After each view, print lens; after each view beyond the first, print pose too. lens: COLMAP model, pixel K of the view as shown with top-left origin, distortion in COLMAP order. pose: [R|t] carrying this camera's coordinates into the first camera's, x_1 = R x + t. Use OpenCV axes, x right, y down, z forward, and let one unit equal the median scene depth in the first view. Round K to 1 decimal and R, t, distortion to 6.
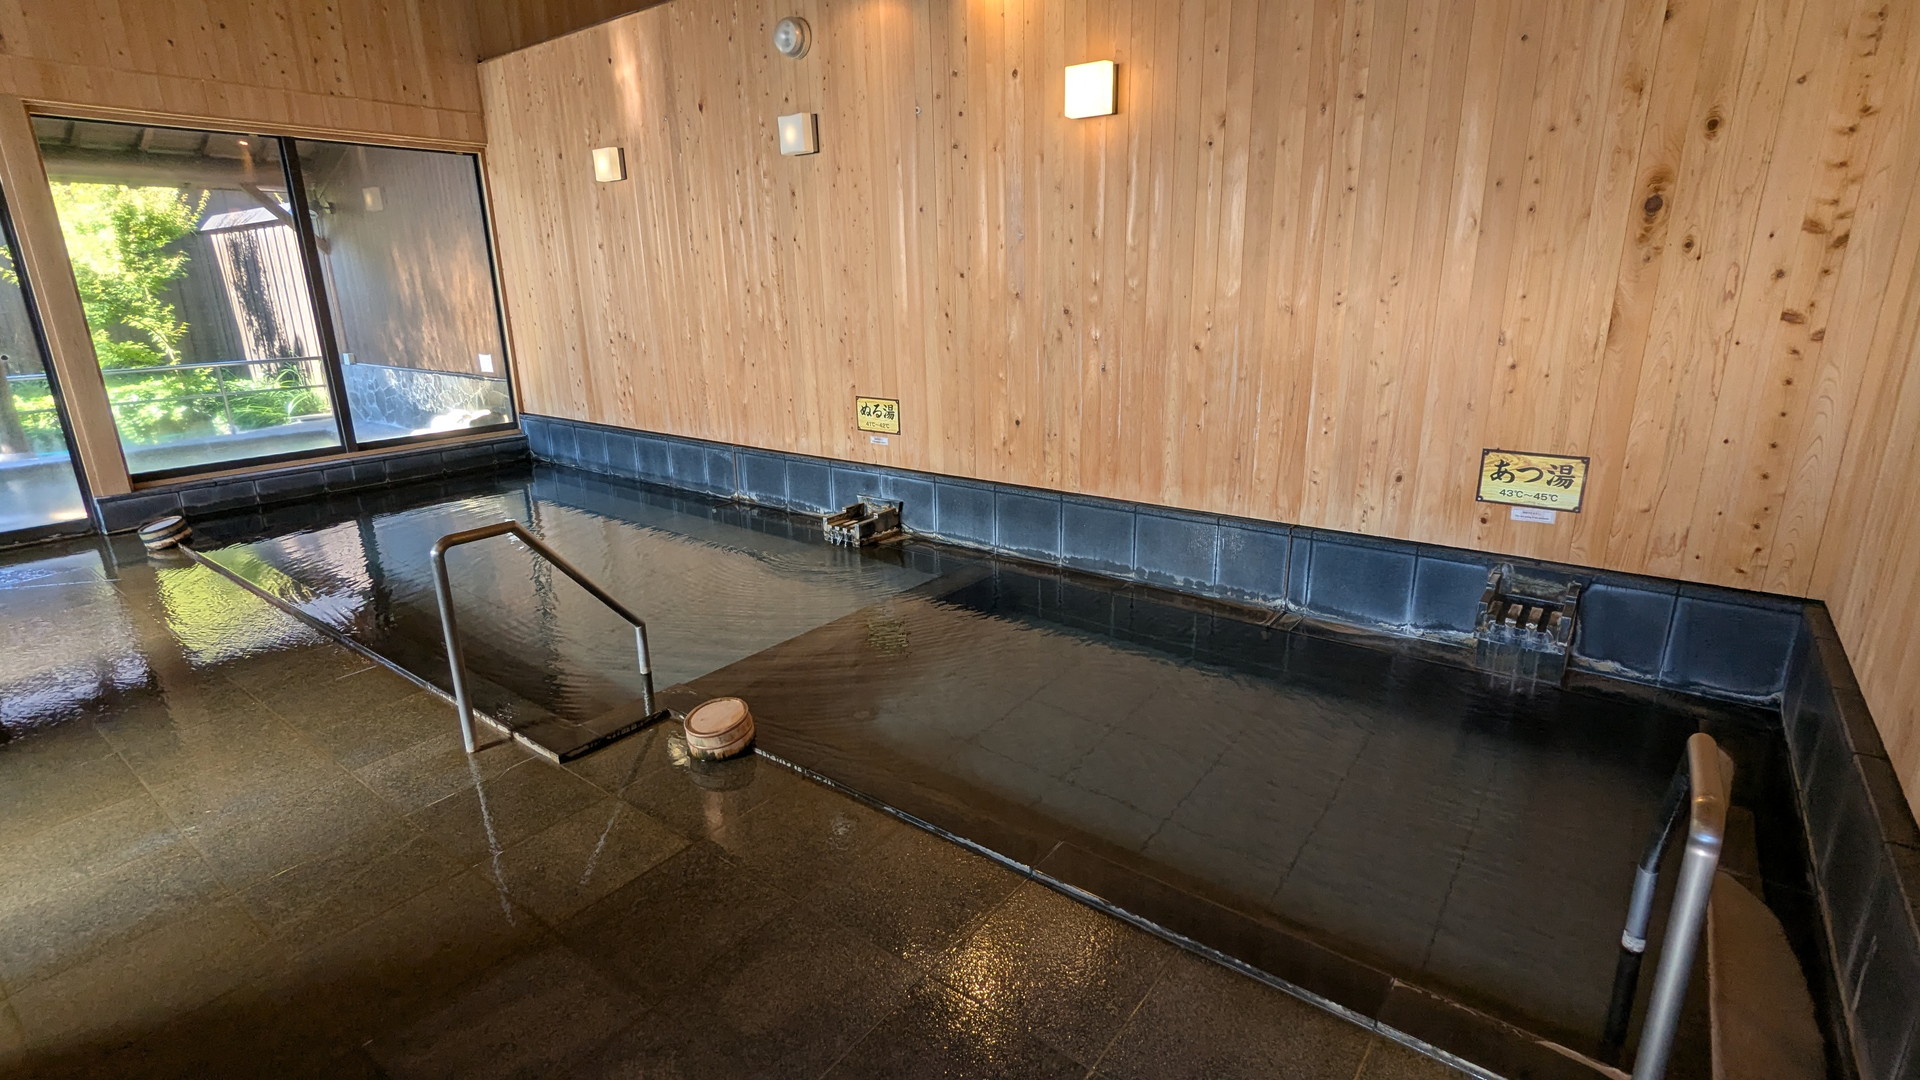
lens RADIAL K [[921.1, 0, 941.4], [0, 921.1, 557.1], [0, 0, 1]] dist [0.000647, 0.000285]
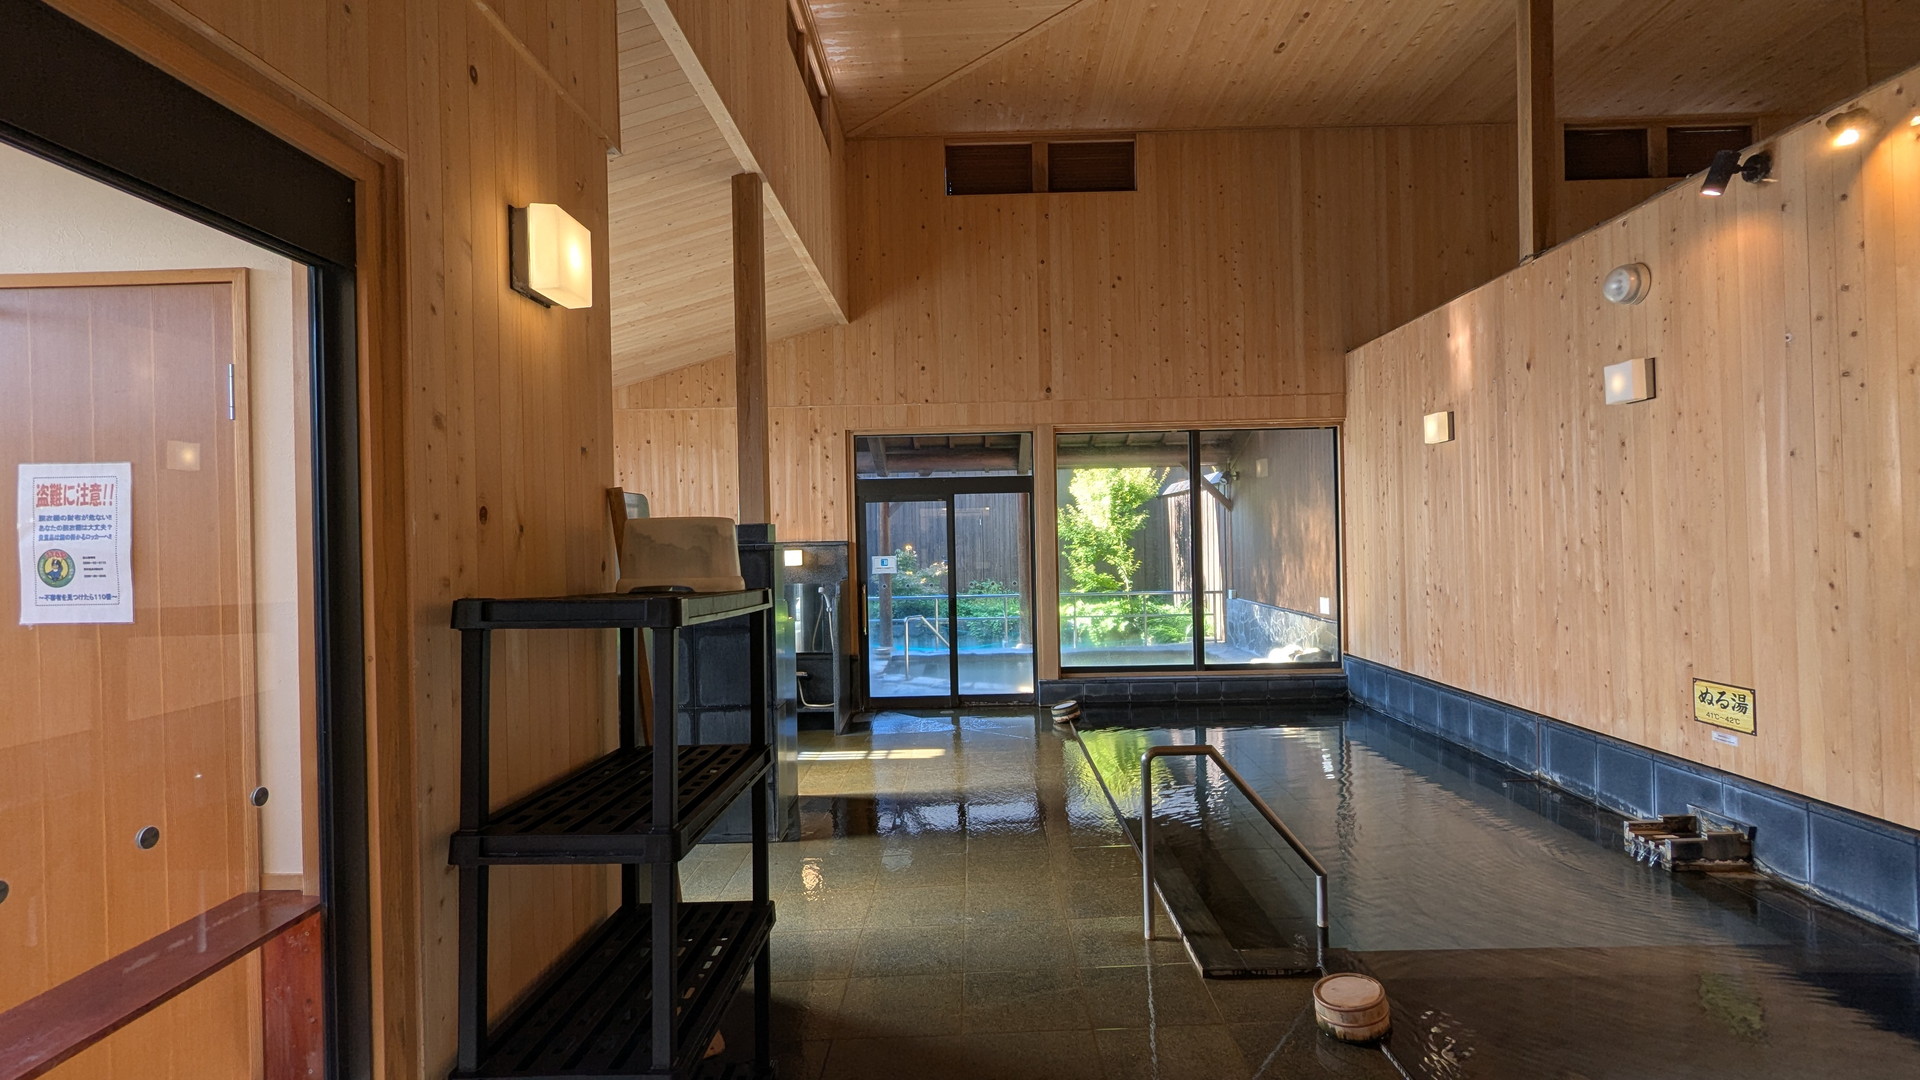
lens RADIAL K [[921.1, 0, 941.4], [0, 921.1, 557.1], [0, 0, 1]] dist [0.000647, 0.000285]
pose [[0.586451, 0.022656, -0.809668, 0.158439], [-0.225892, 0.964524, -0.136626, -0.019344], [0.777849, 0.263022, 0.570763, 0.014173]]
